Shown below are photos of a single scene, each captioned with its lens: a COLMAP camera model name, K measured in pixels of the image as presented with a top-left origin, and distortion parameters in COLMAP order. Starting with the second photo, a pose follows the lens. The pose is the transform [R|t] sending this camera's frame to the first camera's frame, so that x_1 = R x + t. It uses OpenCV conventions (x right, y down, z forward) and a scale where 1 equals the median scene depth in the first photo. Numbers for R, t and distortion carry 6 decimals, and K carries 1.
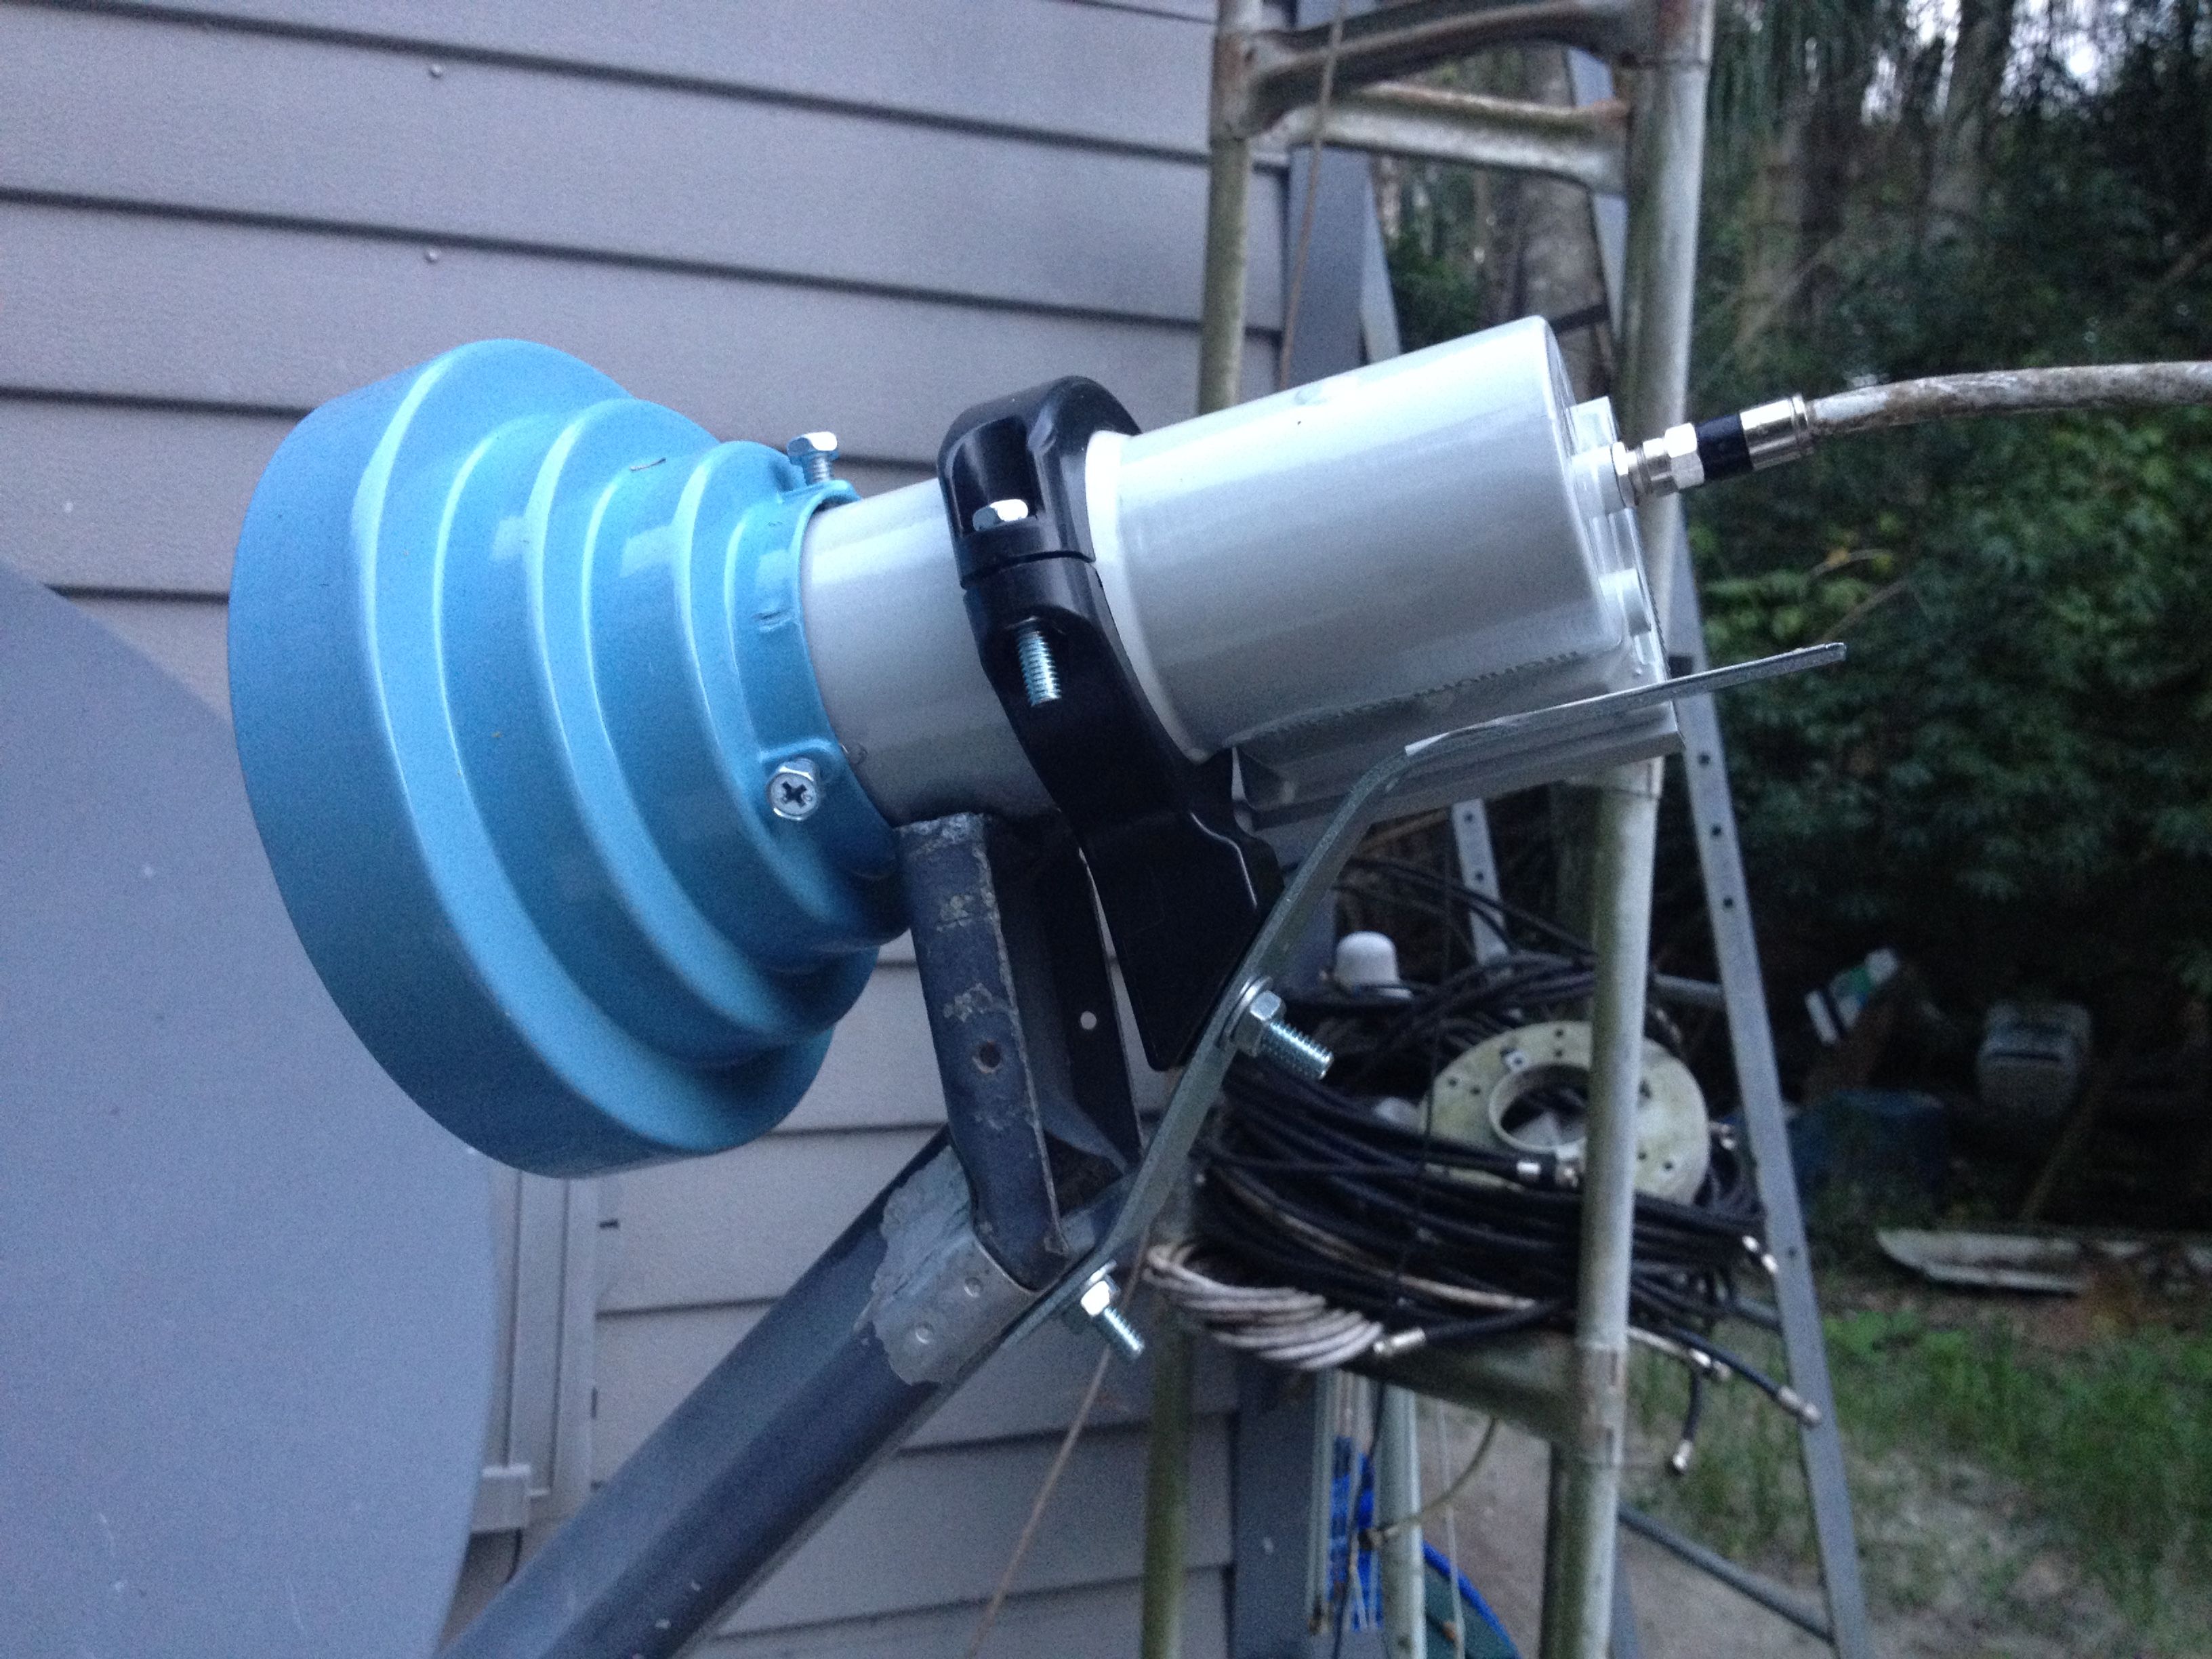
lens RADIAL K [[2240.5, 0, 1106.0], [0, 2240.5, 829.5], [0, 0, 1]] dist [0.156519, -0.594996]
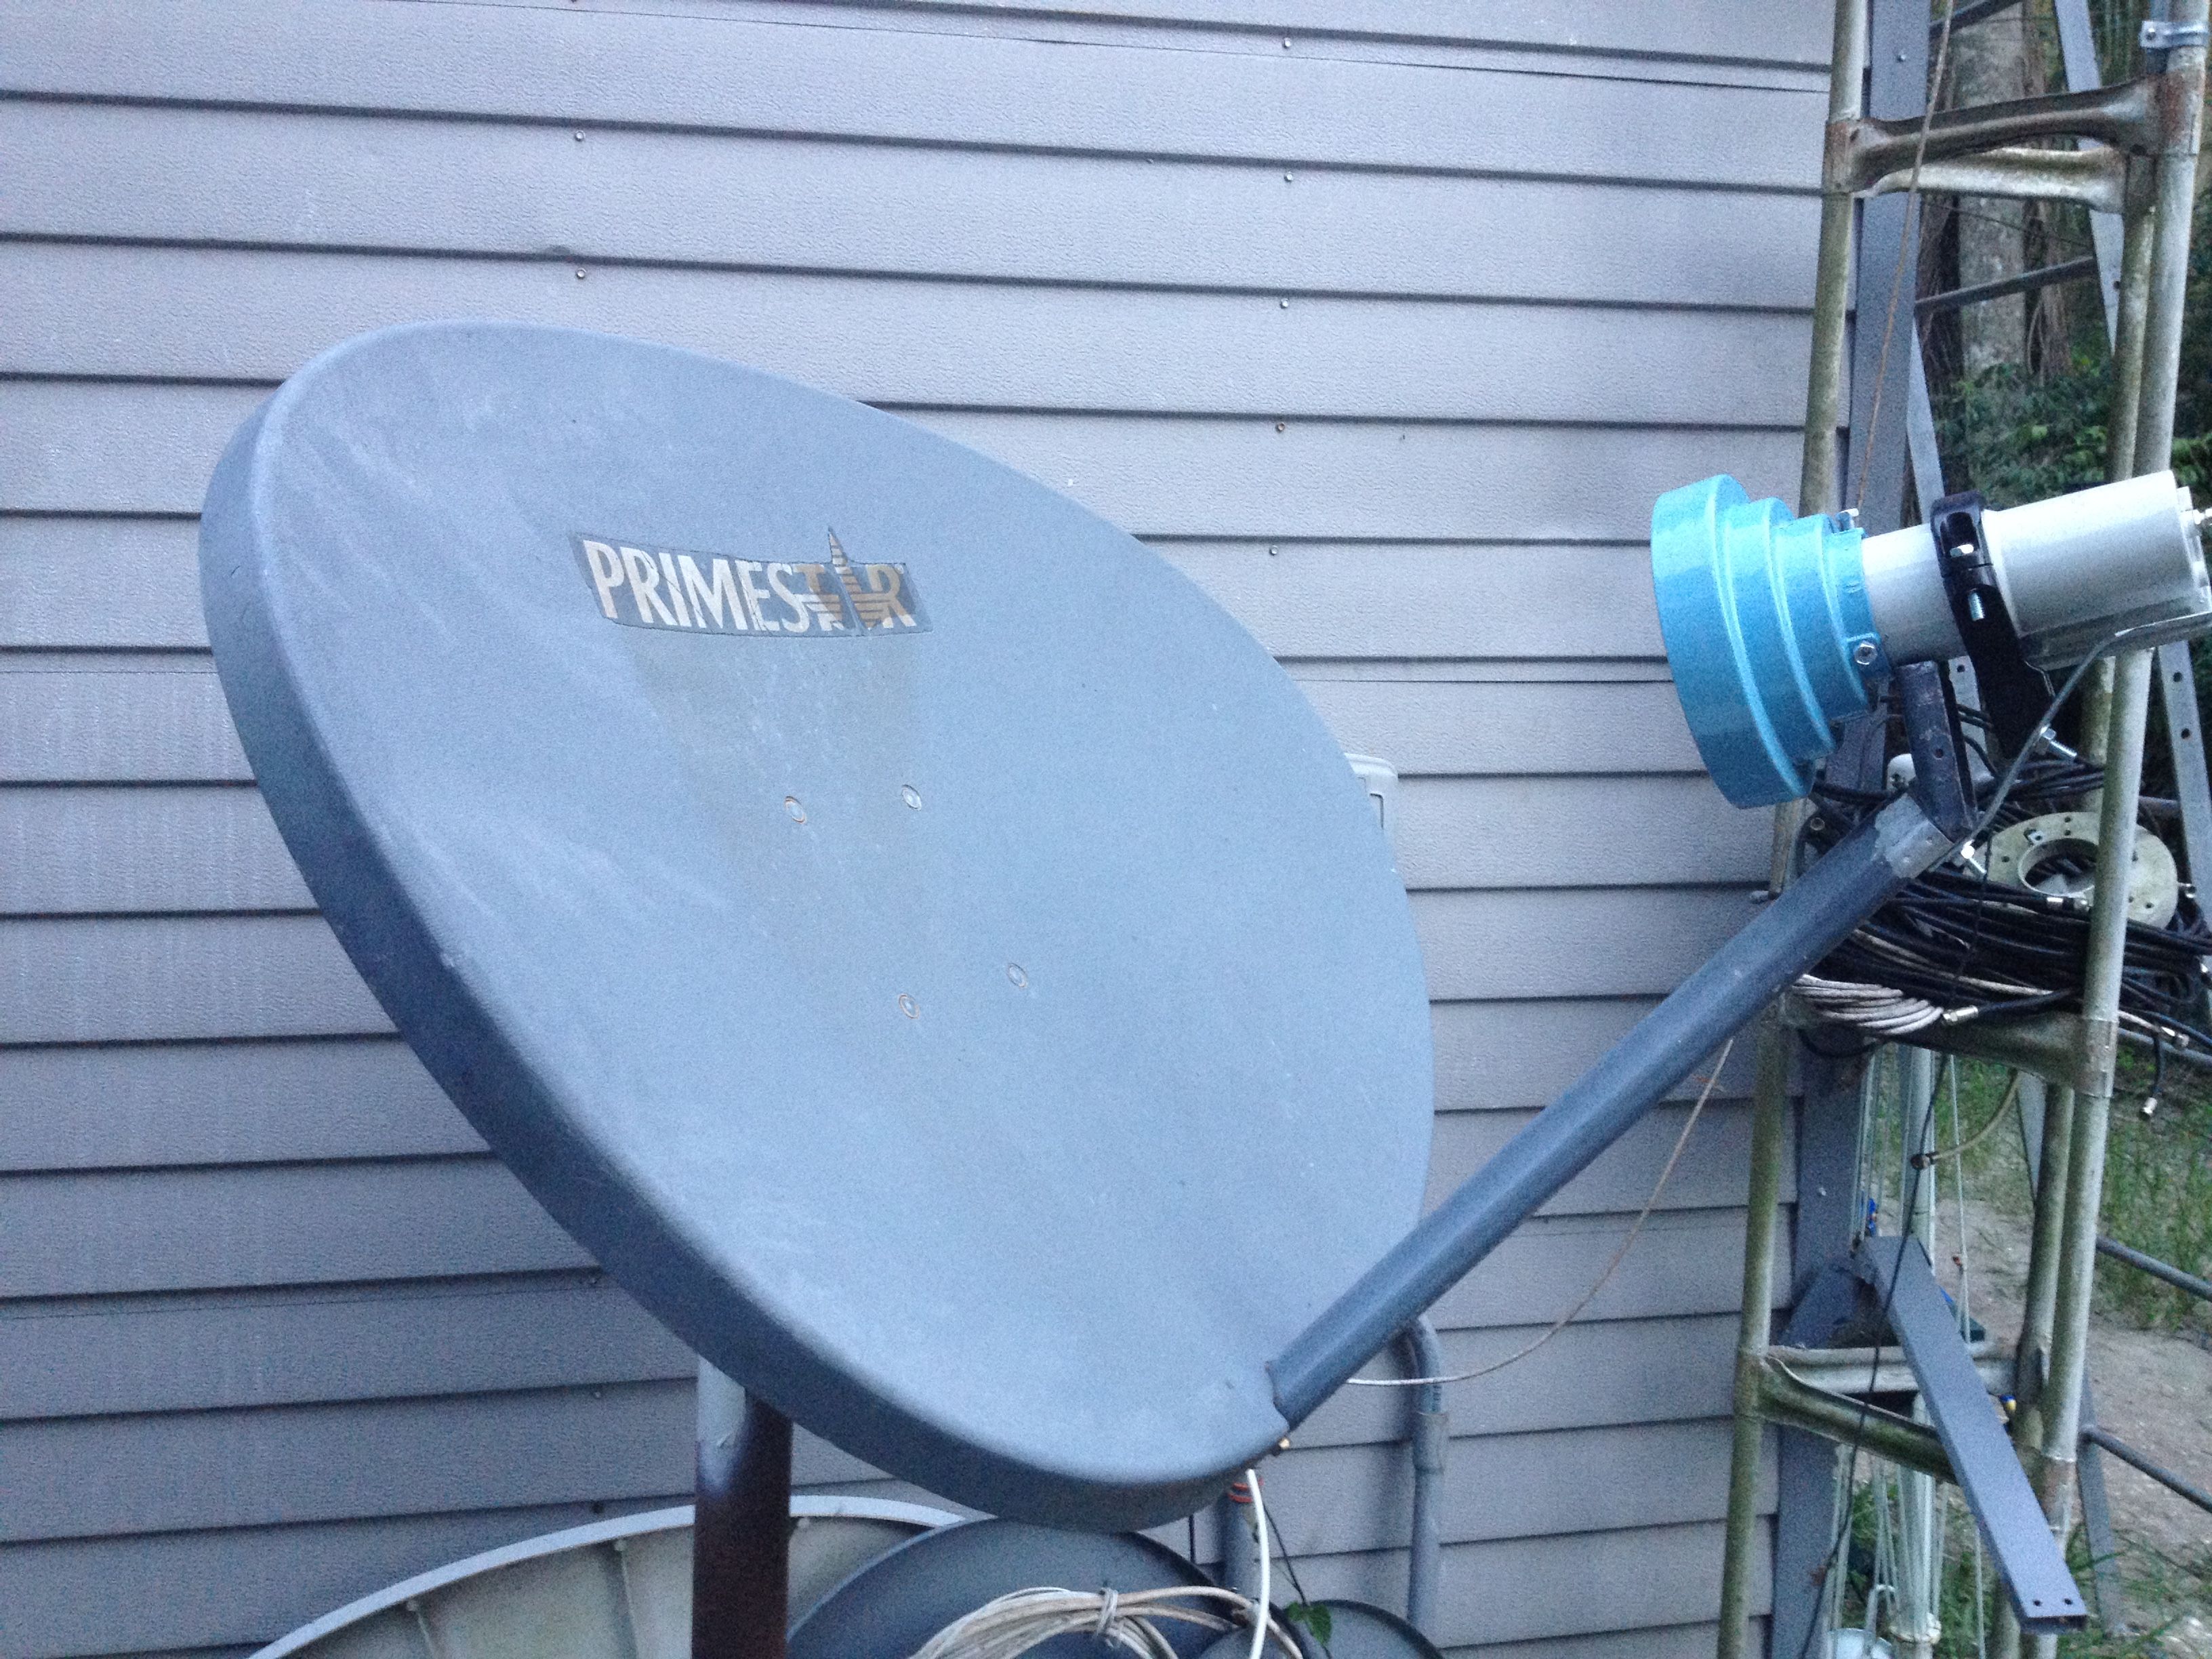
lens RADIAL K [[2055.3, 0, 1104.2], [0, 2055.3, 854.0], [0, 0, 1]] dist [-0.000318, -0.091432]
pose [[0.978452, 0.008422, -0.206300, -0.145047], [0.008072, 0.996844, 0.078978, 0.005904], [0.206314, -0.078942, 0.975296, -0.439640]]
